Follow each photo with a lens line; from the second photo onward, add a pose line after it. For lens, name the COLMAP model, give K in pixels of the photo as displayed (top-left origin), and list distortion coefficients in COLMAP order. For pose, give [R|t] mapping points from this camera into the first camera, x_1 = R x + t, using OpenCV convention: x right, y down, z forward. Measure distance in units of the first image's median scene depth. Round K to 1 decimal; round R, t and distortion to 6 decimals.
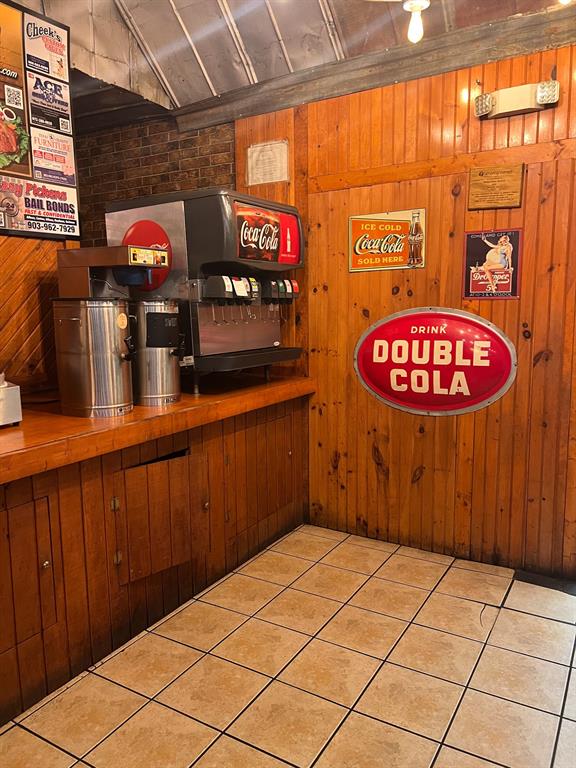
lens RADIAL K [[573.1, 0, 281.4], [0, 573.1, 382.4], [0, 0, 1]] dist [0.087472, -0.075804]
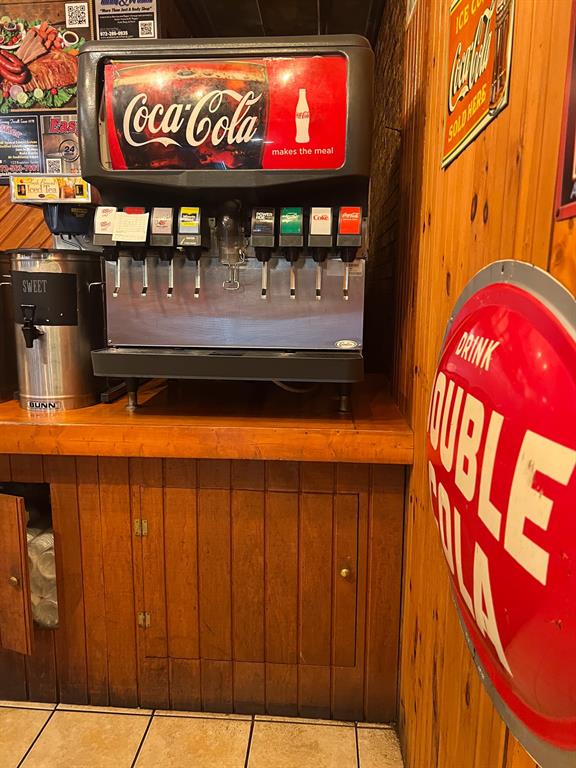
lens RADIAL K [[573.1, 0, 281.4], [0, 573.1, 382.4], [0, 0, 1]] dist [0.087472, -0.075804]
pose [[0.455814, 0.165546, -0.874544, 0.475201], [-0.133159, 0.984177, 0.116896, -0.101203], [0.880058, 0.063170, 0.470646, 0.853251]]
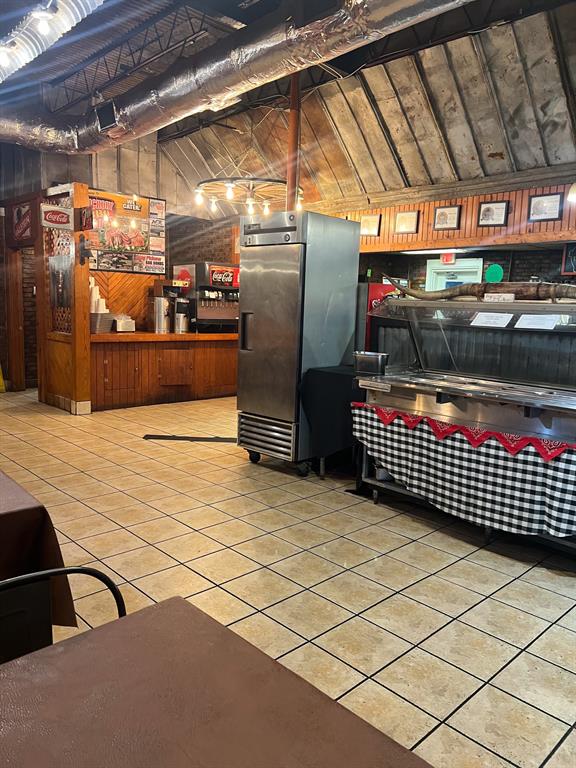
lens RADIAL K [[573.1, 0, 281.4], [0, 573.1, 382.4], [0, 0, 1]] dist [0.087472, -0.075804]
pose [[0.970889, 0.078790, -0.226200, 0.901758], [-0.081748, 0.996646, -0.003727, 0.238074], [0.225148, 0.022110, 0.974074, -1.613536]]
